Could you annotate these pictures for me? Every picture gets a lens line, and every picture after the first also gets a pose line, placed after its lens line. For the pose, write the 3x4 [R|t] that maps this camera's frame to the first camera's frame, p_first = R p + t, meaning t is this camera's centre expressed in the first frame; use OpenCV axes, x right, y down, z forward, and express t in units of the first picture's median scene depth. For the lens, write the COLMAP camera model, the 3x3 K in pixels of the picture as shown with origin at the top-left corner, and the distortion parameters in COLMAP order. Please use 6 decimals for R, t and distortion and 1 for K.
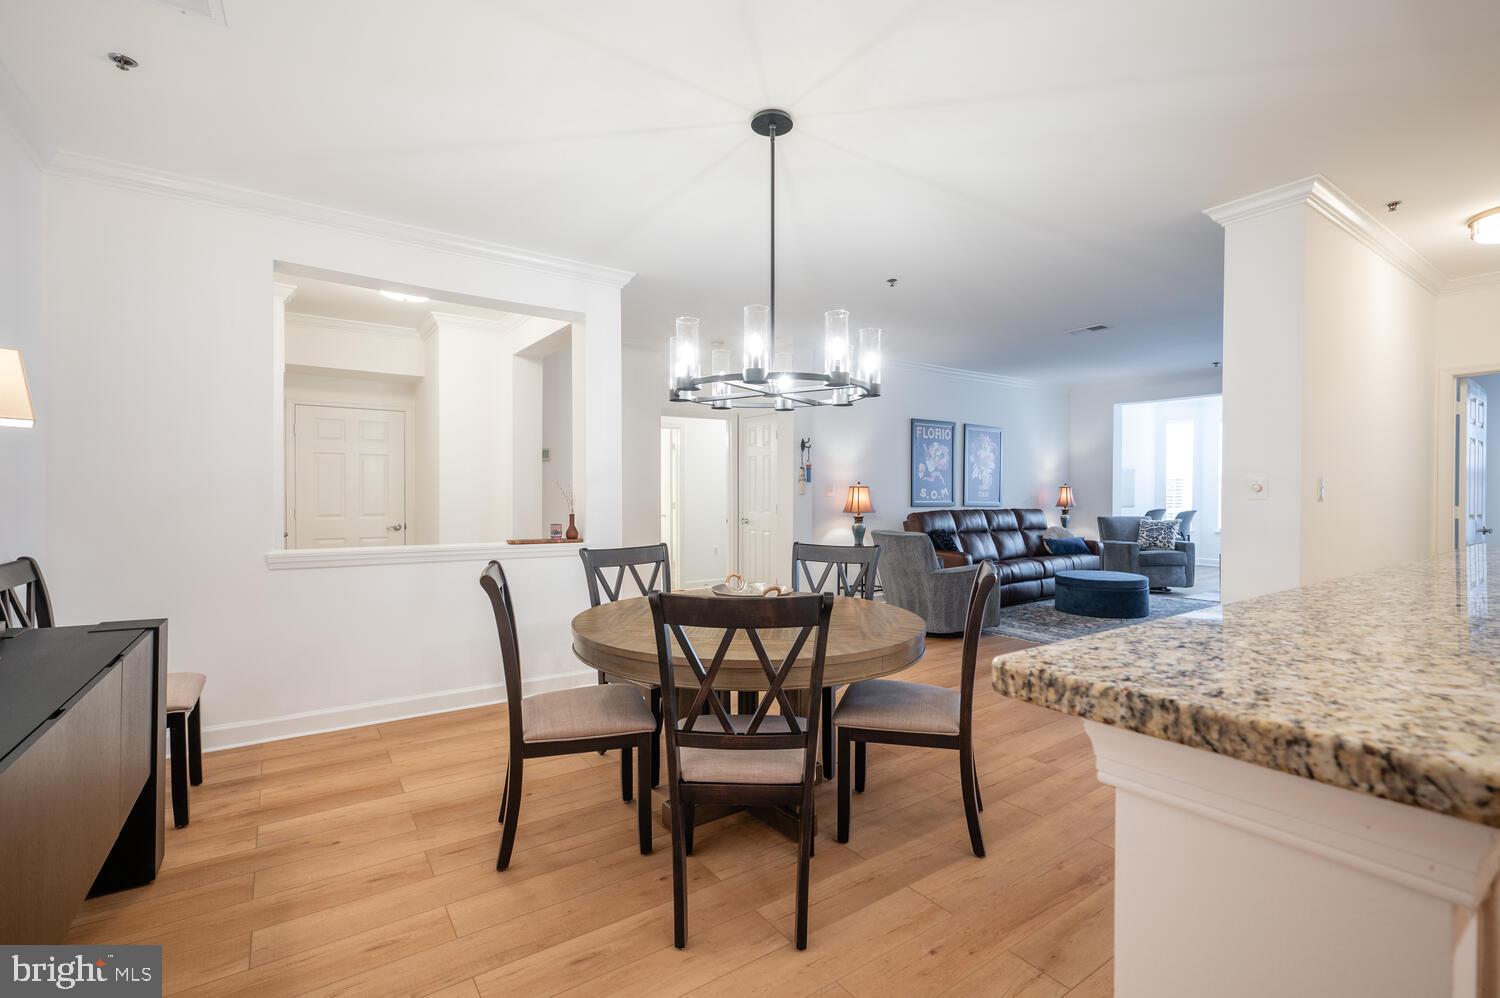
lens RADIAL K [[643.2, 0, 750.5], [0, 643.2, 499.6], [0, 0, 1]] dist [0.001073, 0.000561]
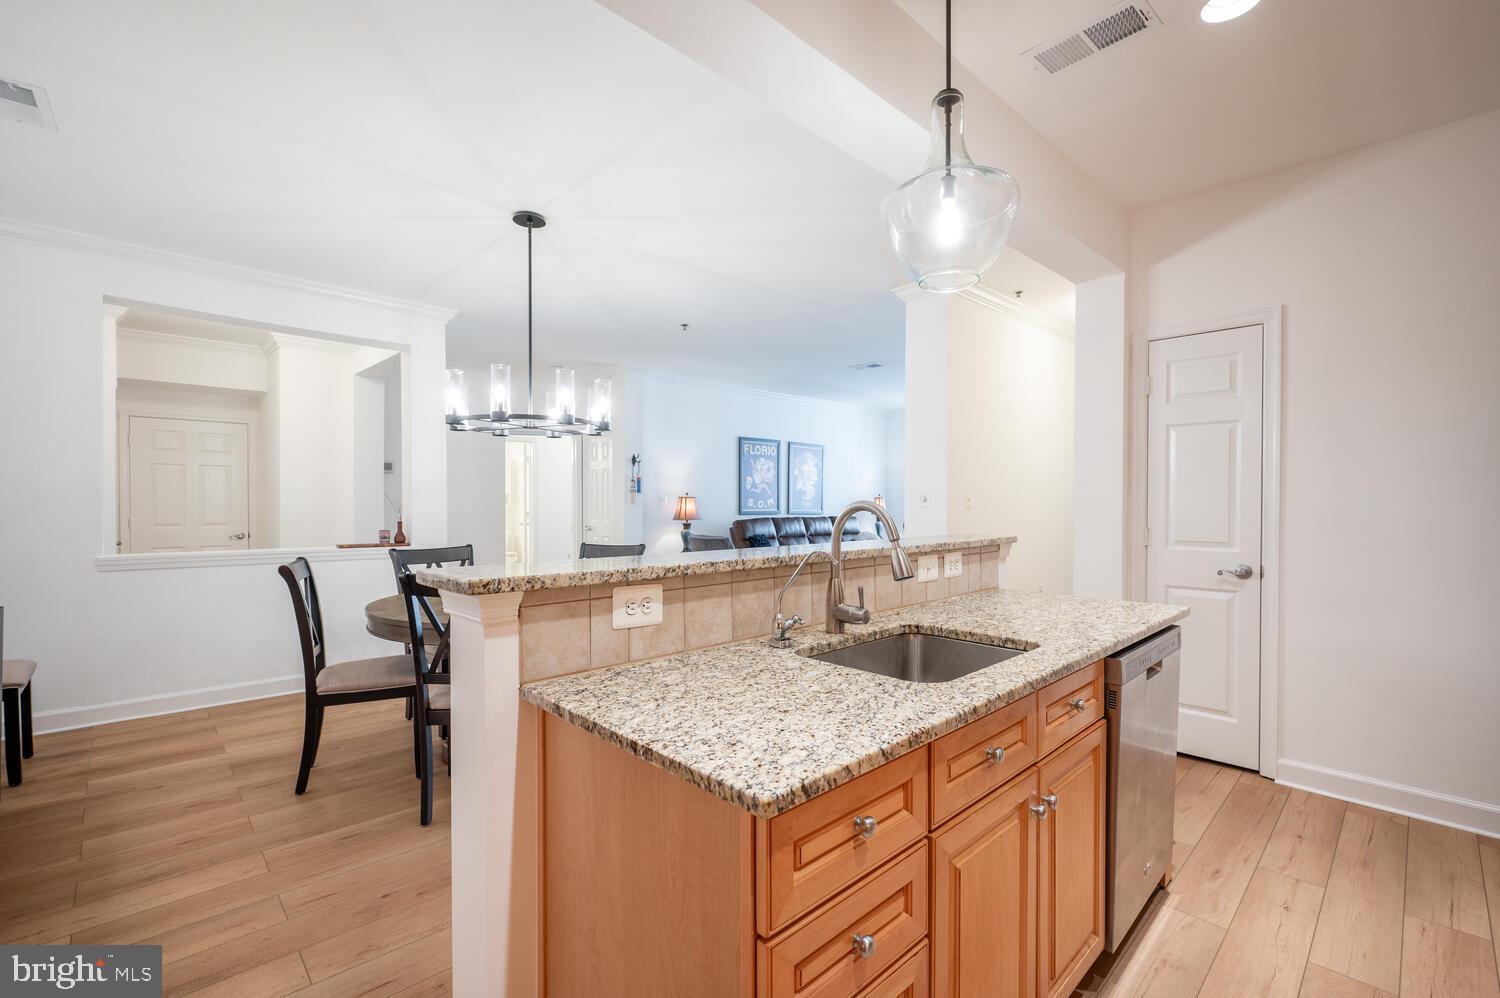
lens RADIAL K [[633.4, 0, 726.2], [0, 633.4, 510.9], [0, 0, 1]] dist [0.003149, -0.000998]
pose [[0.991081, -0.001833, 0.133249, 0.107431], [0.001466, 0.999995, 0.002857, 0.001292], [-0.133253, -0.002636, 0.991079, -0.137636]]
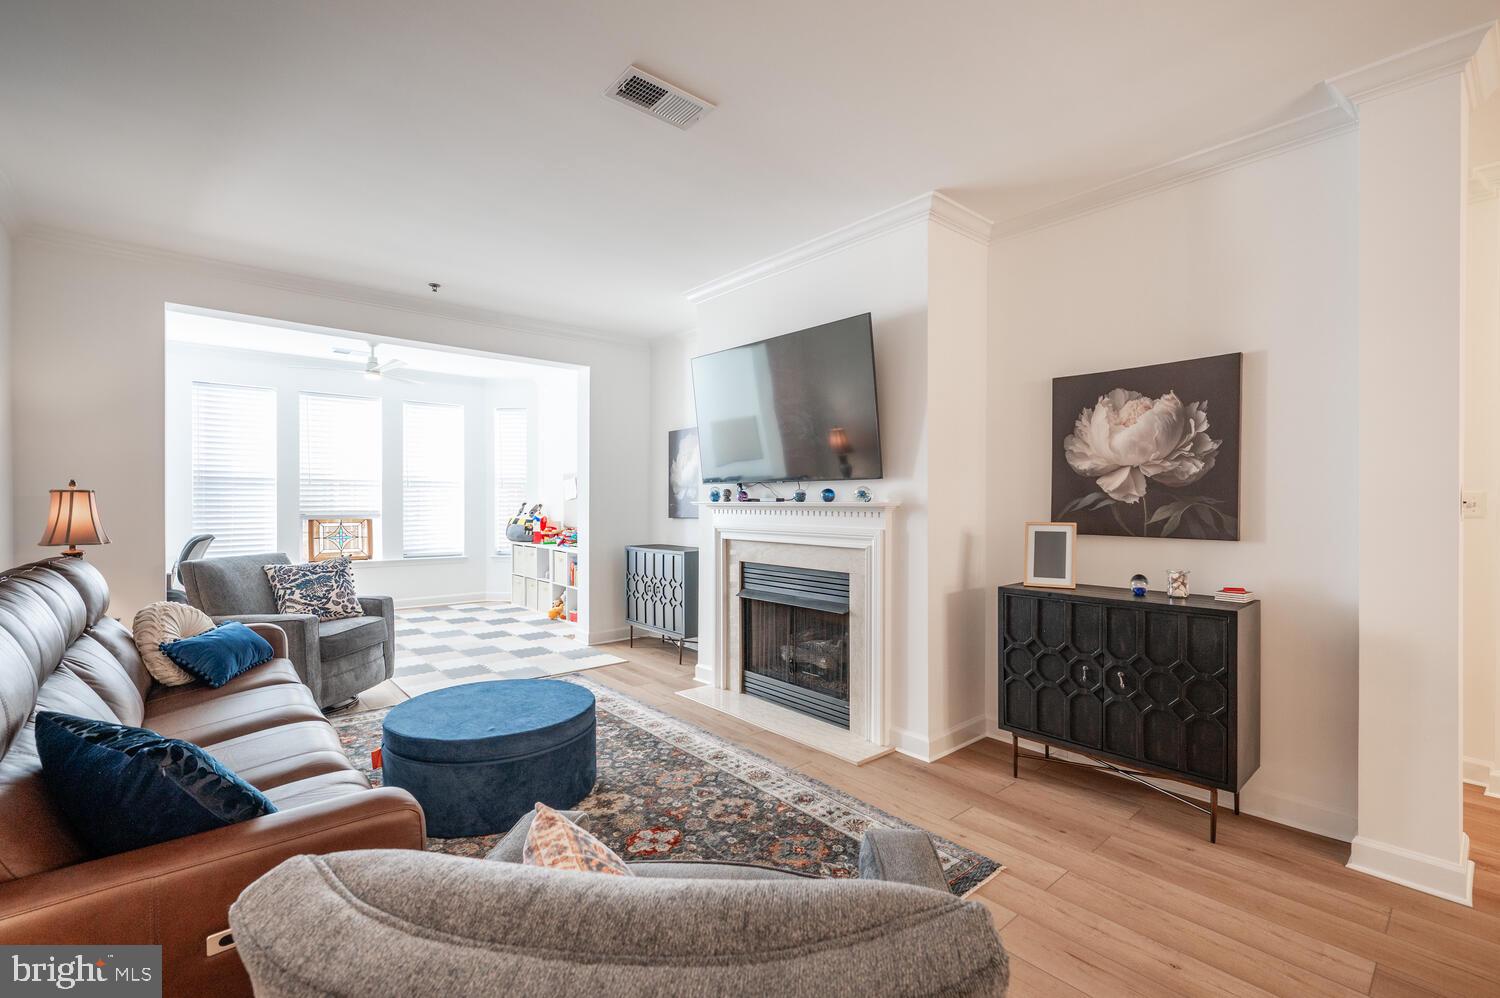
lens RADIAL K [[643.2, 0, 798.4], [0, 643.2, 501.8], [0, 0, 1]] dist [0.001073, 0.000561]
pose [[-0.162477, 0.005441, 0.986697, 0.110939], [0.003588, 0.999981, -0.004924, -0.016363], [-0.986706, 0.002741, -0.162493, 1.040230]]
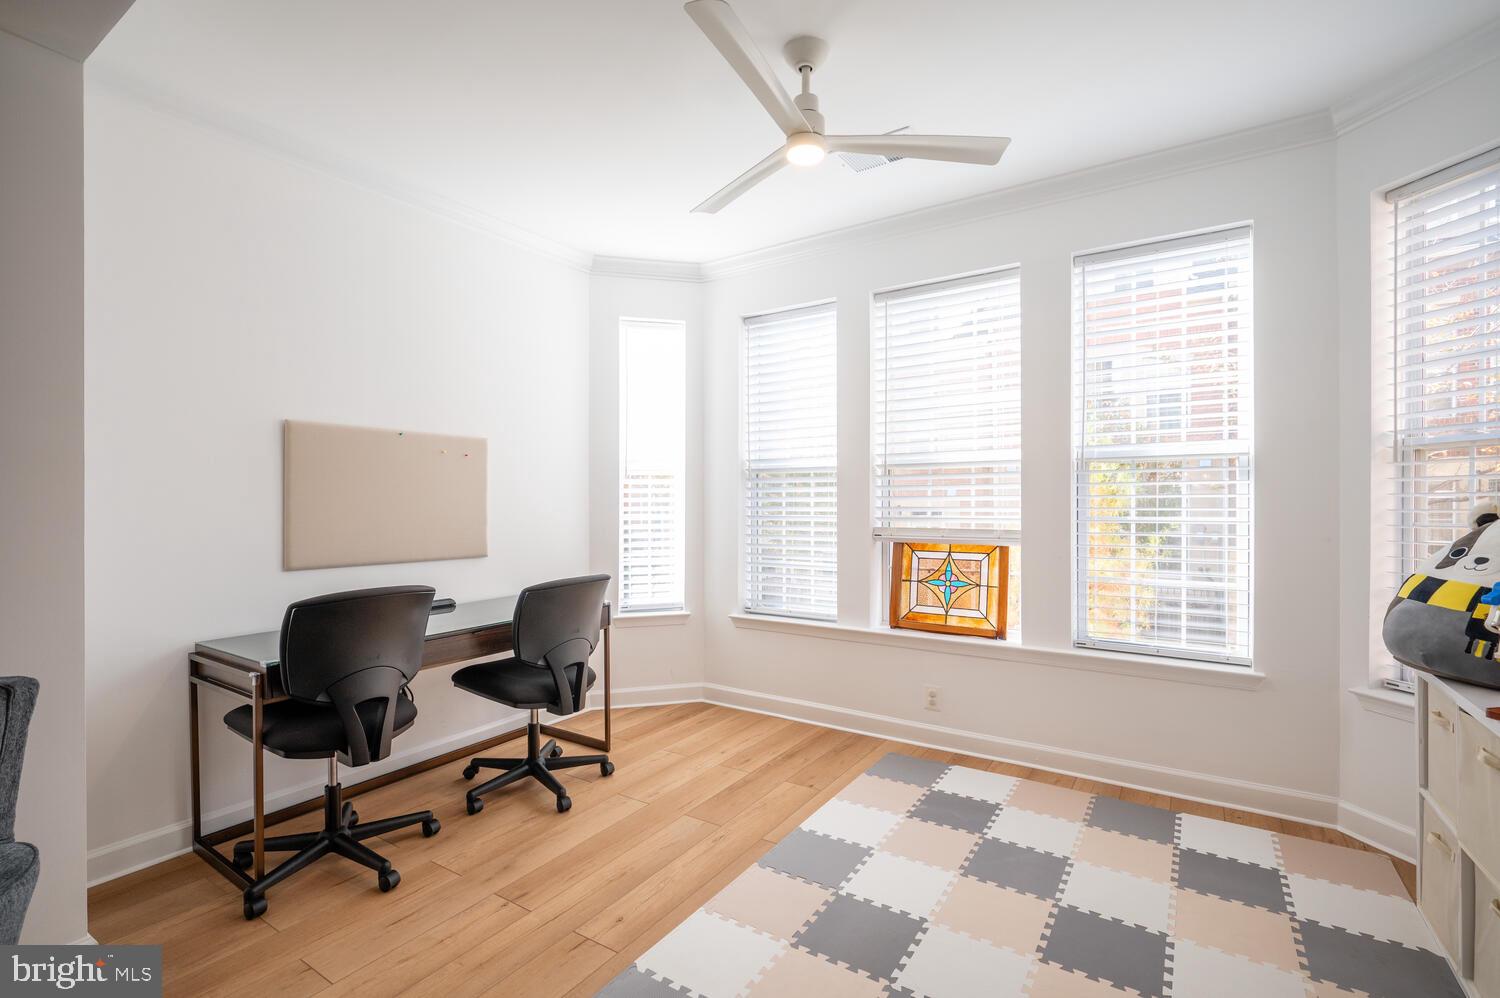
lens RADIAL K [[643.2, 0, 755.1], [0, 643.2, 496.8], [0, 0, 1]] dist [0.001073, 0.000561]
pose [[0.922893, 0.001279, 0.385053, 1.121062], [0.003257, 0.999933, -0.011128, -0.031448], [-0.385042, 0.011524, 0.922827, 1.235099]]
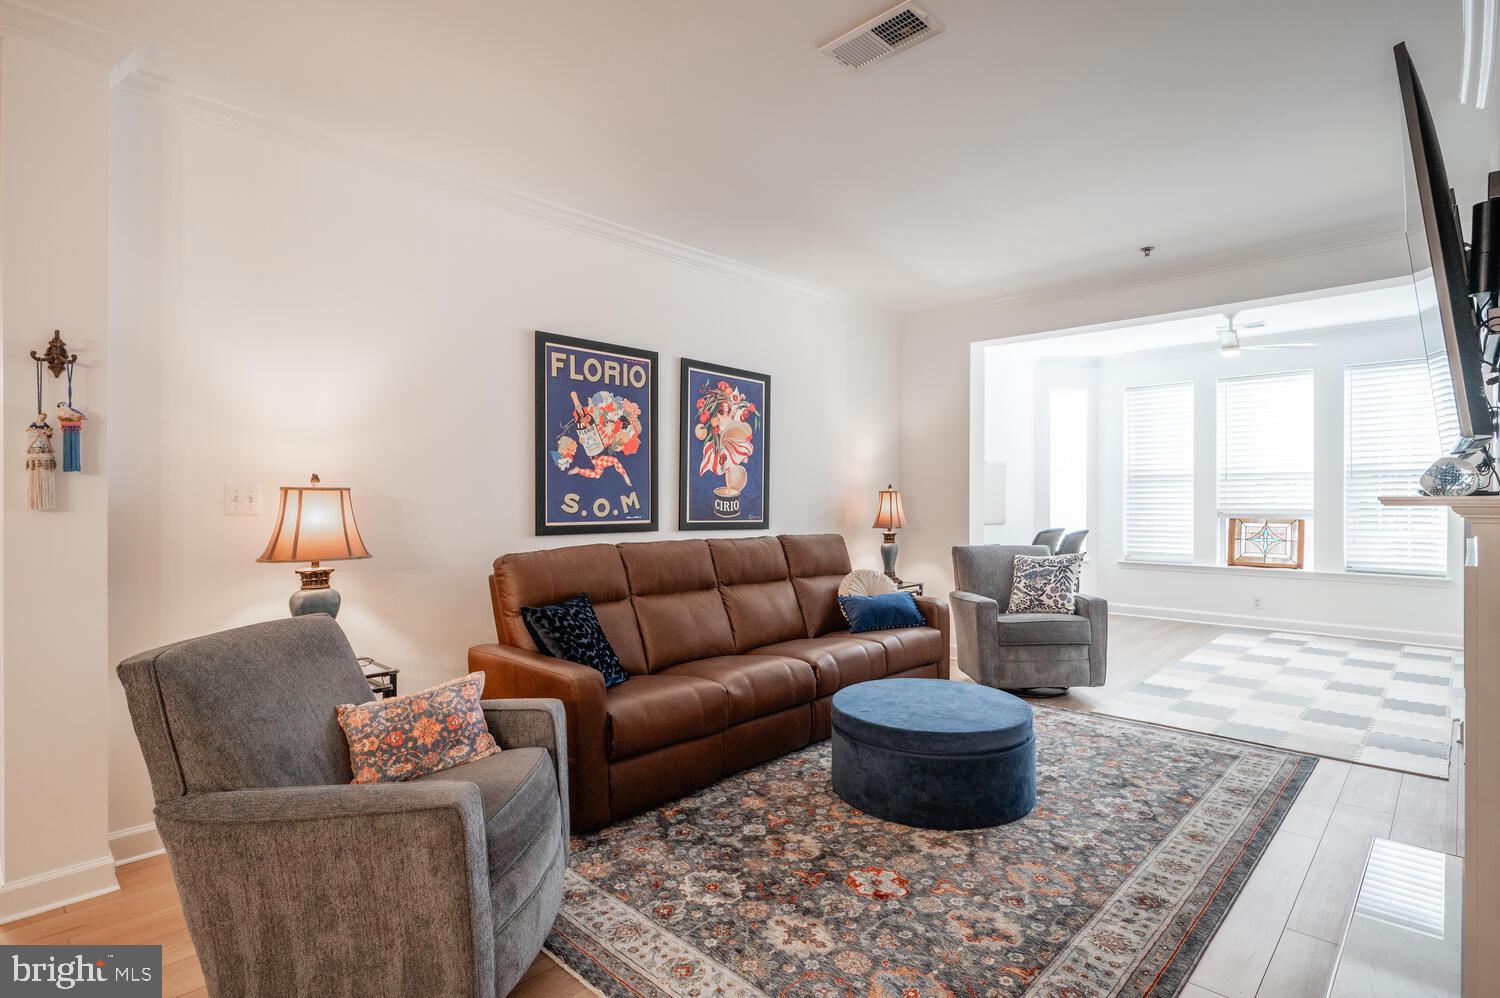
lens RADIAL K [[765.8, 0, 754.3], [0, 765.8, 495.3], [0, 0, 1]] dist [0.001797, 0.000780]
pose [[0.976019, 0.005297, 0.217621, 0.384016], [-0.003040, 0.999938, -0.010705, -0.015068], [-0.217664, 0.009787, 0.975975, 0.637664]]
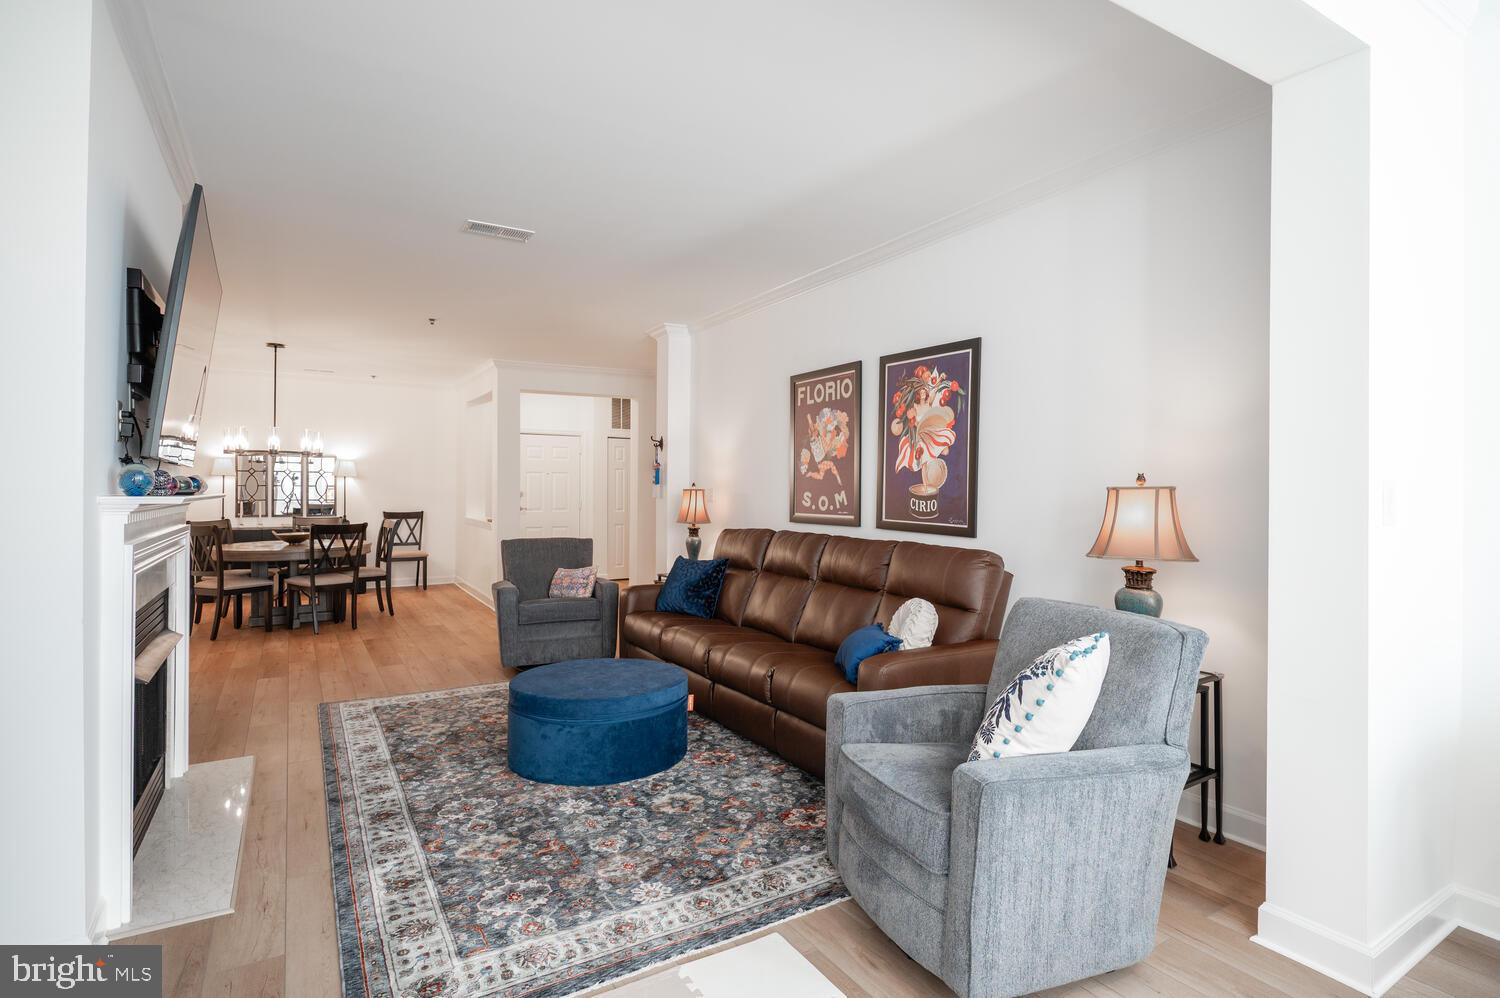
lens RADIAL K [[765.8, 0, 765.8], [0, 765.8, 492.6], [0, 0, 1]] dist [0.001797, 0.000780]
pose [[-0.048554, 0.007199, -0.998795, 1.326566], [-0.010621, 0.999914, 0.007723, -0.029955], [0.998764, 0.010983, -0.048473, 1.378841]]
